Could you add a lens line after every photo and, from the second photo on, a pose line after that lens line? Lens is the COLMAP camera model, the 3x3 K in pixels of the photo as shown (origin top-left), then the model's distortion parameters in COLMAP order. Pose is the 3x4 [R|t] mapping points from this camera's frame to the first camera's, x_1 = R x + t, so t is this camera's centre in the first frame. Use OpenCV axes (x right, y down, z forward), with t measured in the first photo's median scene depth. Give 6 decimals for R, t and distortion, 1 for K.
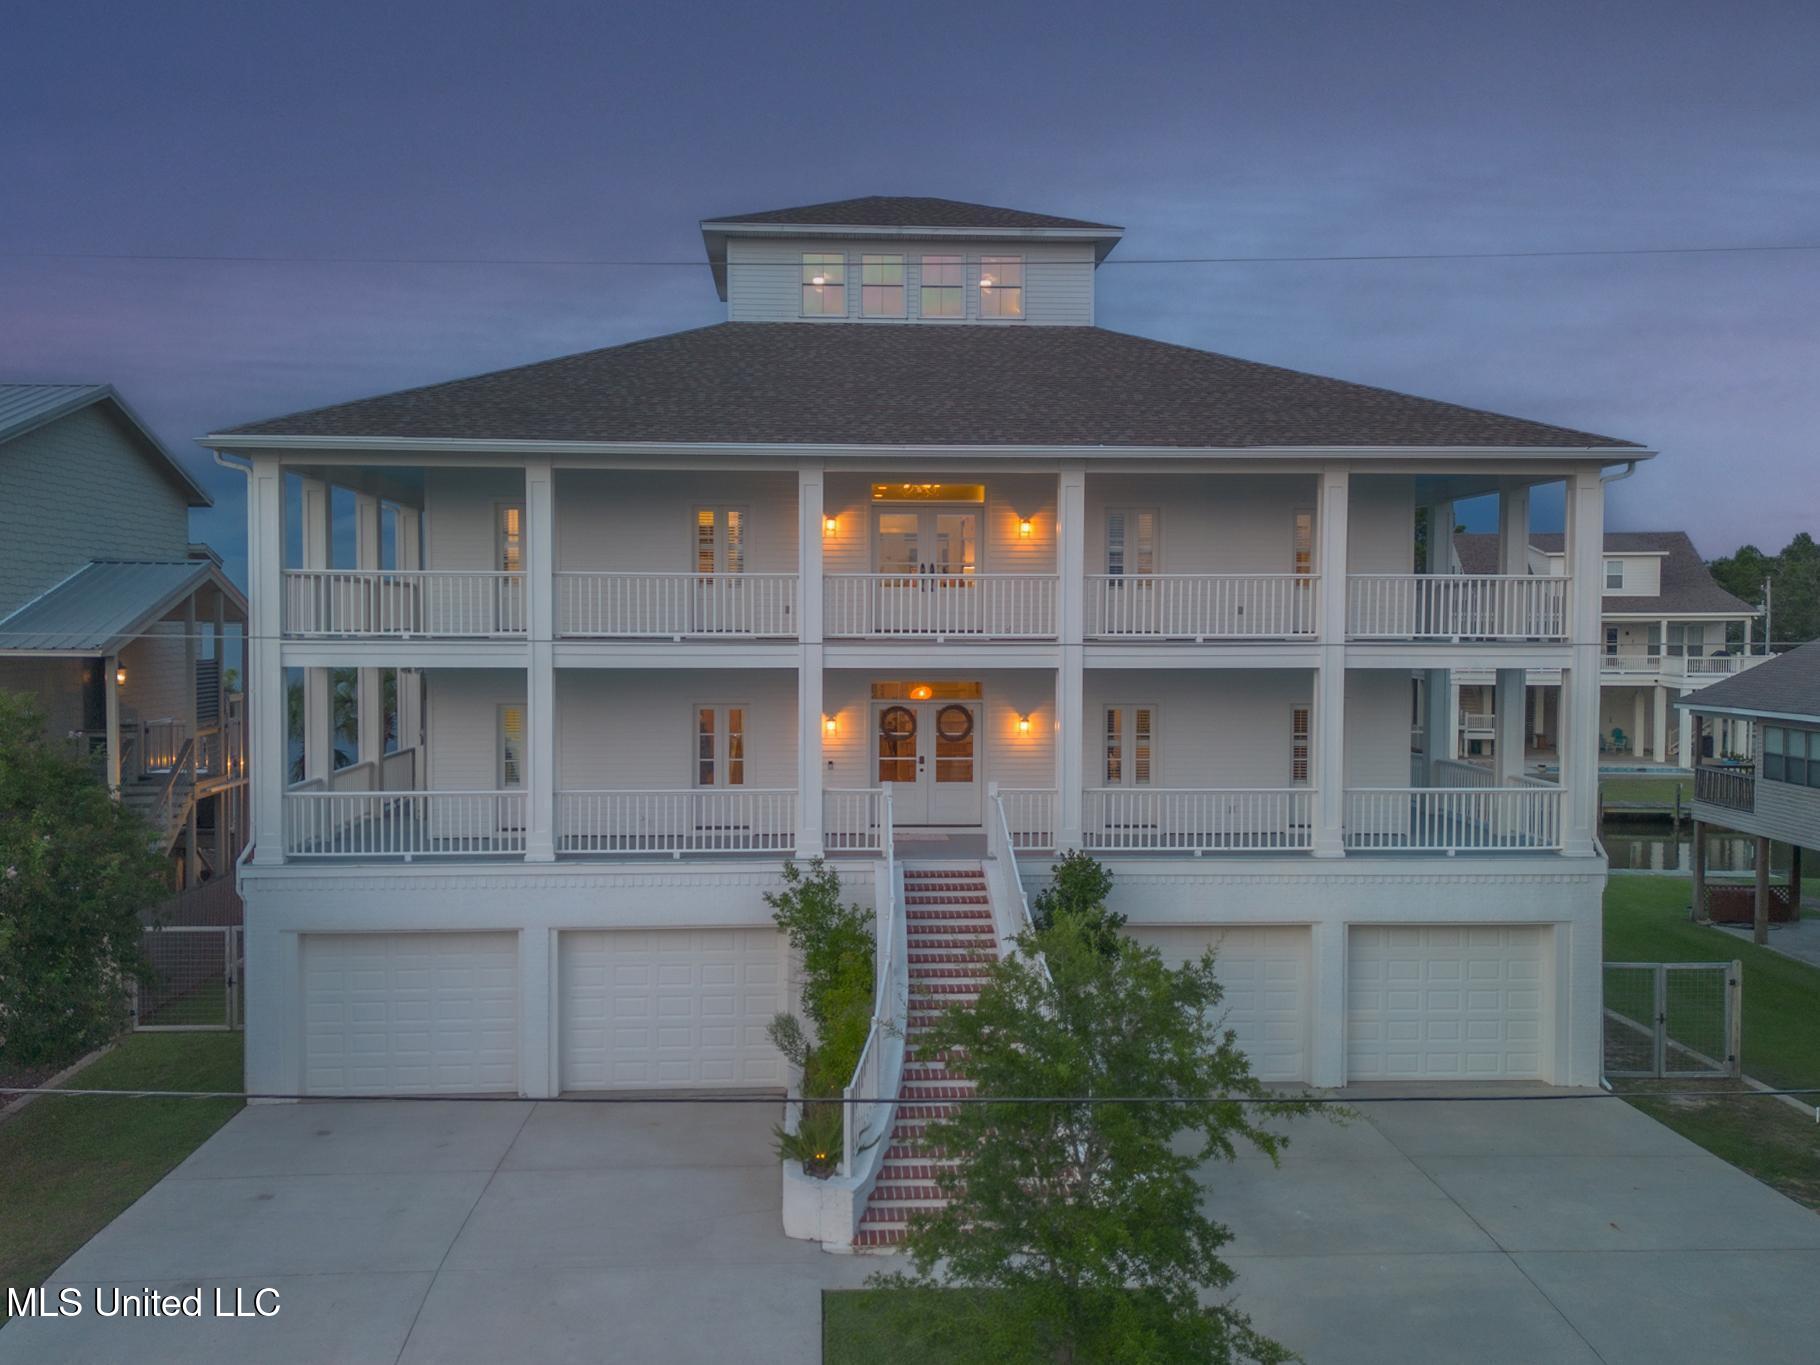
lens RADIAL K [[1582.9, 0, 890.8], [0, 1582.9, 683.2], [0, 0, 1]] dist [0.065771, -0.012238]
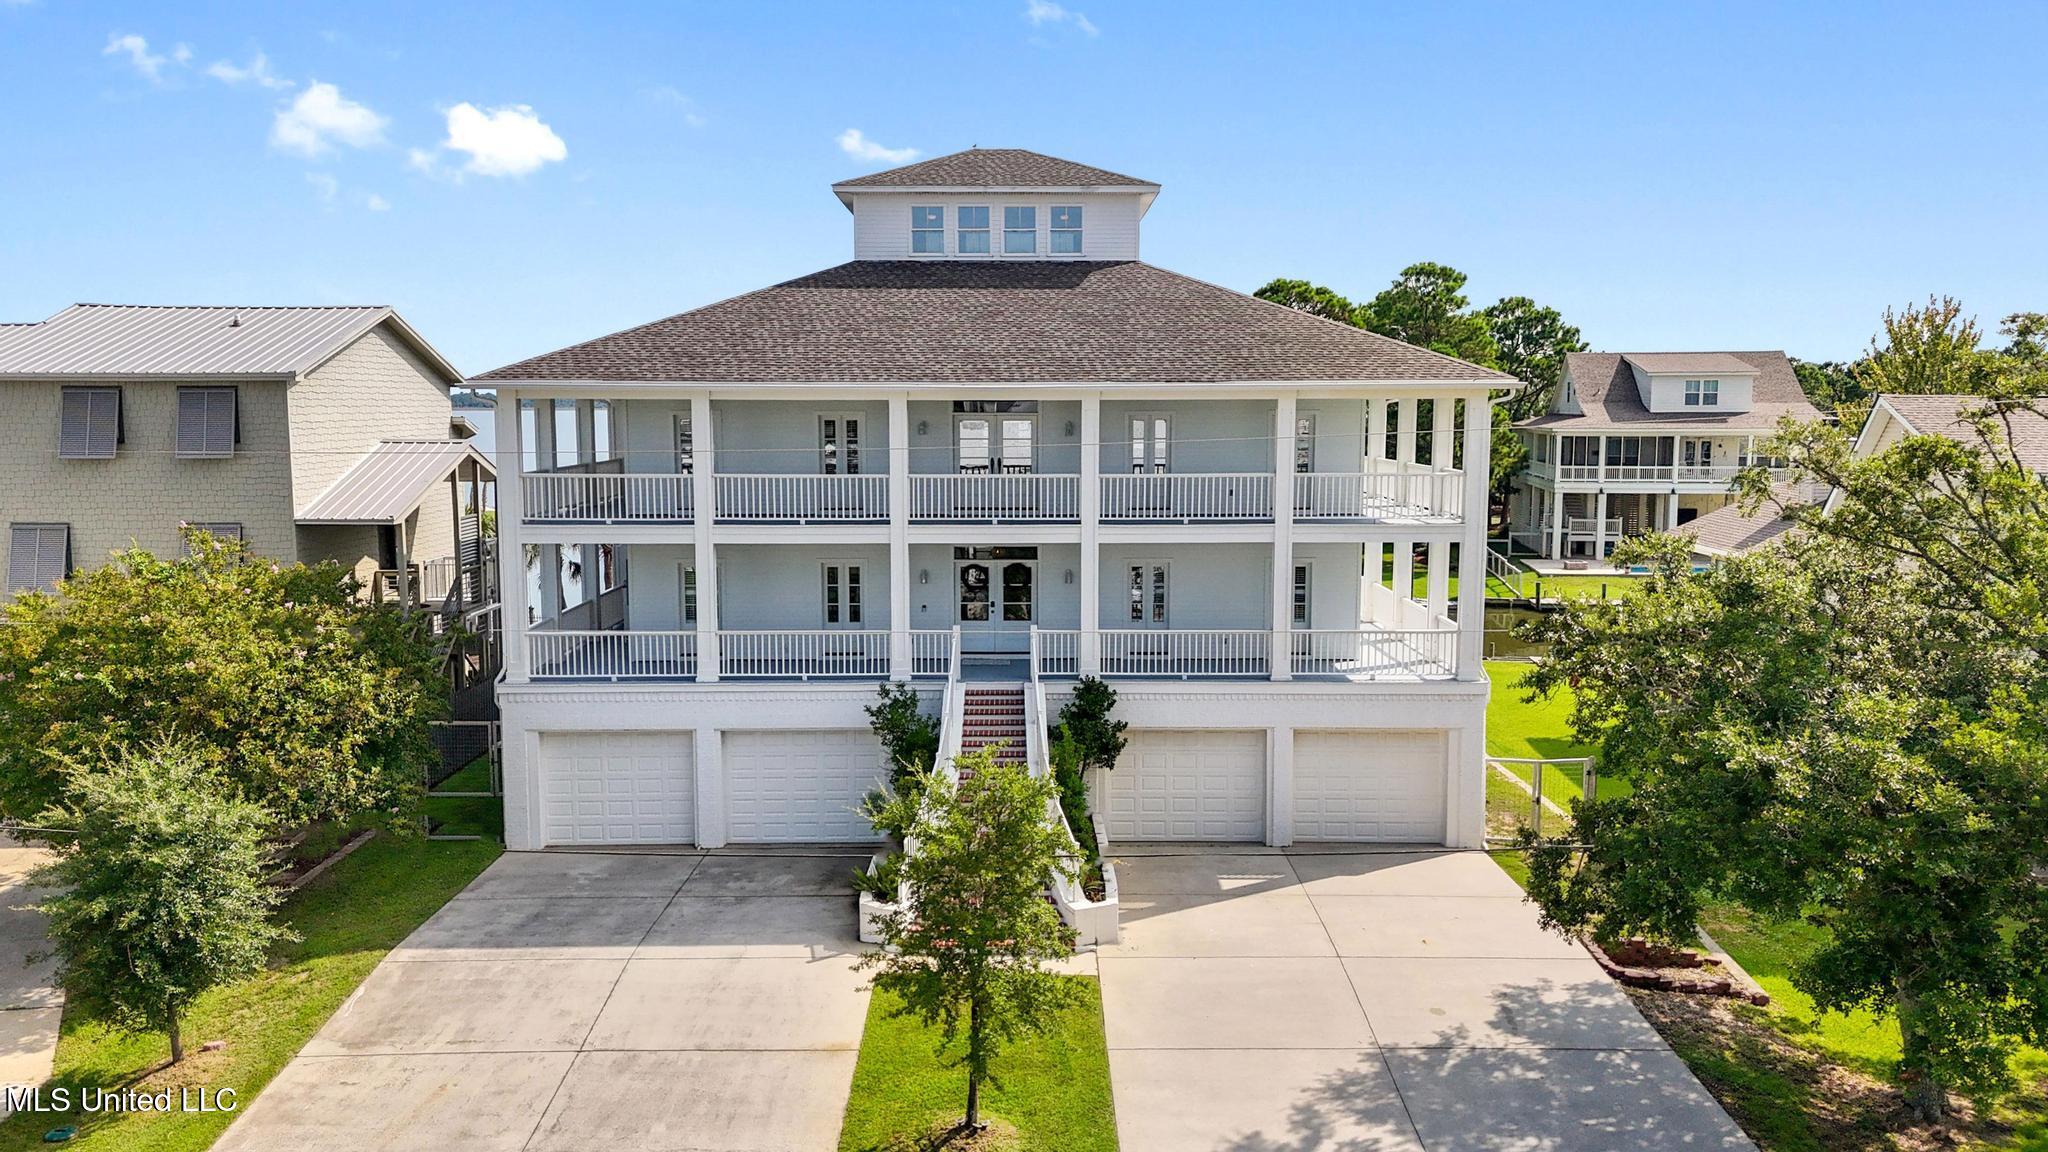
lens RADIAL K [[1519.3, 0, 1030.7], [0, 1519.3, 571.5], [0, 0, 1]] dist [0.086516, -0.095712]
pose [[0.998844, 0.002429, -0.048001, 0.124991], [0.001084, 0.997328, 0.073039, -0.080510], [0.048050, -0.073007, 0.996173, -0.309211]]
